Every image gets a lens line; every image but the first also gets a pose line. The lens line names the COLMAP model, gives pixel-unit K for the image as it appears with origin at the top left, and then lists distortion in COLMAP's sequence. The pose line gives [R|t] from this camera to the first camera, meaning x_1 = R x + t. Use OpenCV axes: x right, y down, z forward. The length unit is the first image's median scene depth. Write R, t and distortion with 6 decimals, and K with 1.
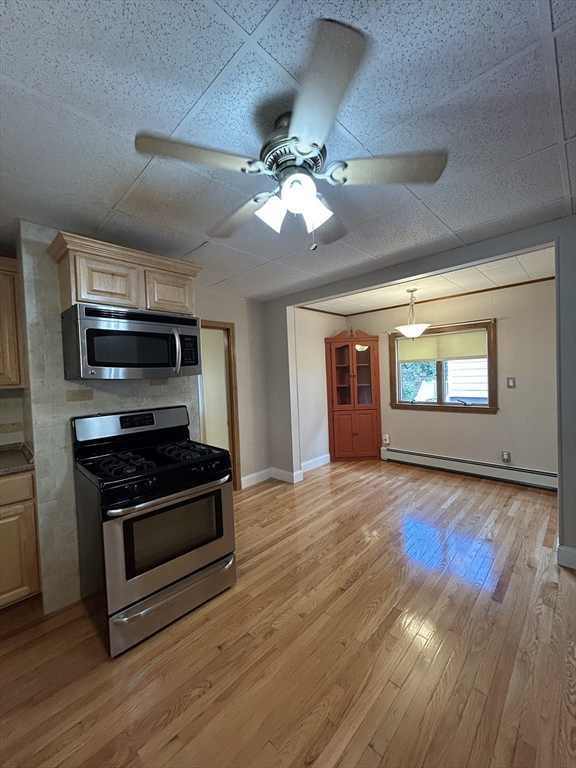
lens RADIAL K [[311.6, 0, 283.3], [0, 311.6, 384.3], [0, 0, 1]] dist [0.011671, 0.001167]
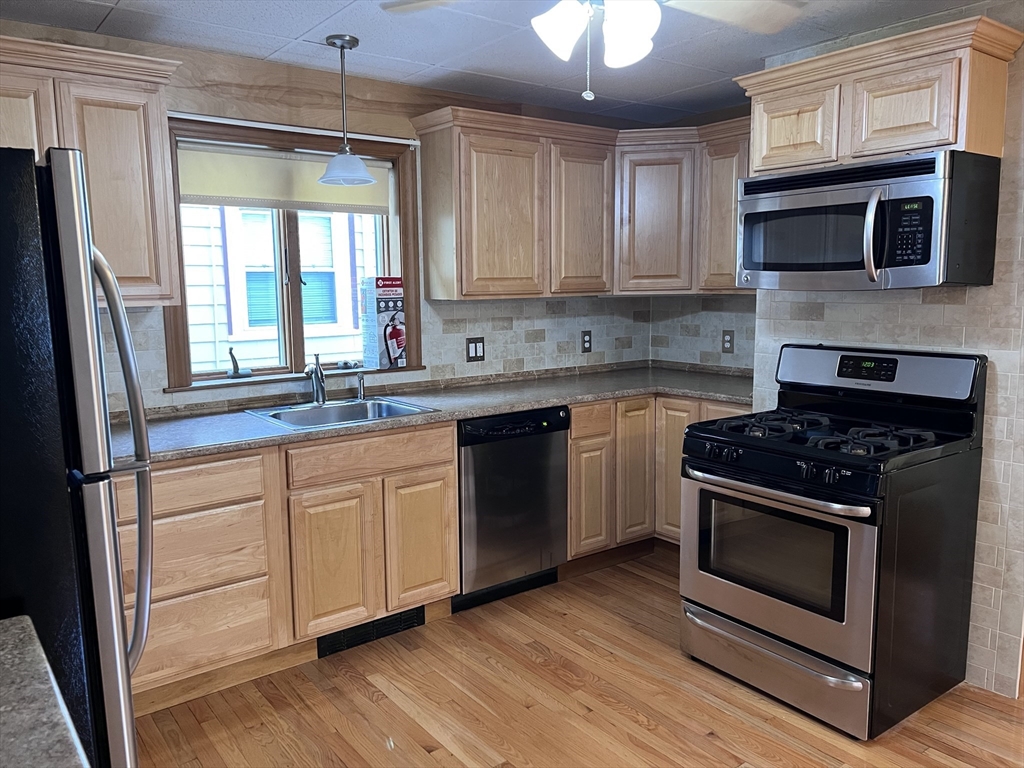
lens RADIAL K [[781.0, 0, 516.0], [0, 781.0, 376.8], [0, 0, 1]] dist [0.073850, -0.055832]
pose [[-0.133169, 0.159069, -0.978245, 0.718334], [-0.019893, 0.986408, 0.163104, -0.059069], [0.990894, 0.041180, -0.128195, 0.448506]]
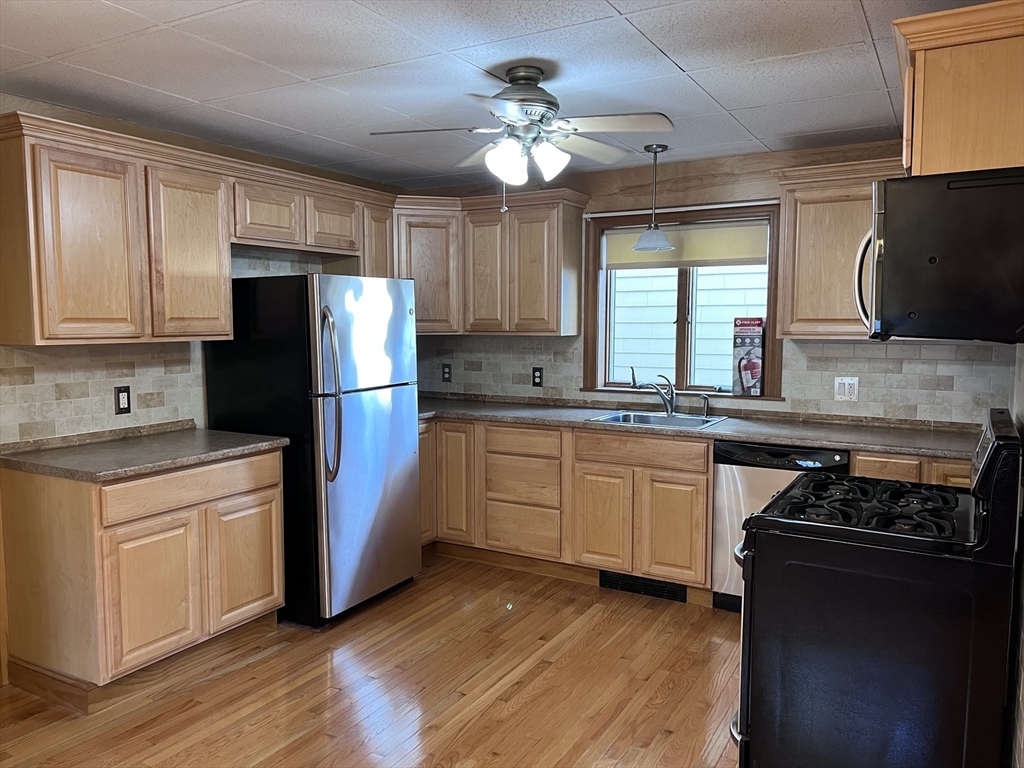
lens RADIAL K [[781.0, 0, 510.9], [0, 781.0, 382.5], [0, 0, 1]] dist [0.073850, -0.055832]
pose [[-0.964090, 0.053622, -0.260107, 0.308301], [0.022627, 0.992428, 0.120723, -0.075799], [0.264611, 0.110503, -0.958003, 1.402239]]
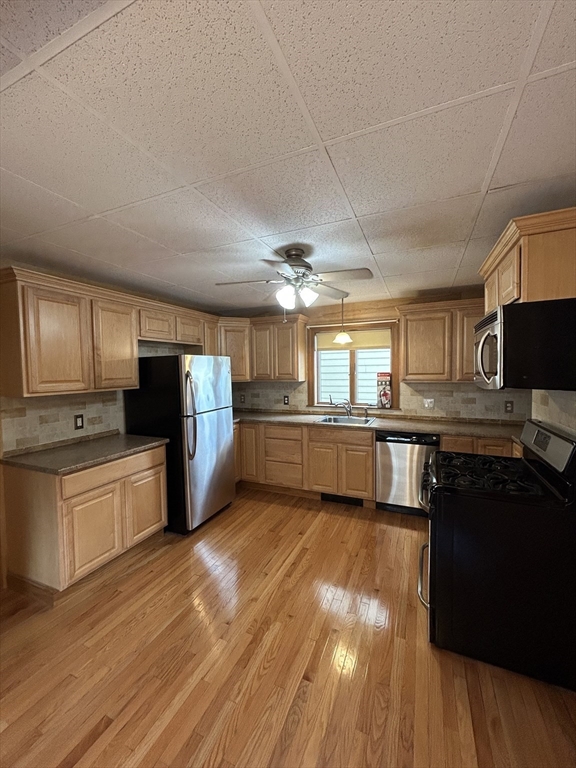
lens RADIAL K [[311.6, 0, 291.6], [0, 311.6, 382.9], [0, 0, 1]] dist [0.011671, 0.001167]
pose [[-0.927409, 0.060962, -0.369048, 0.323215], [0.031582, 0.995868, 0.085140, -0.087609], [0.372714, 0.067304, -0.925502, 1.147733]]
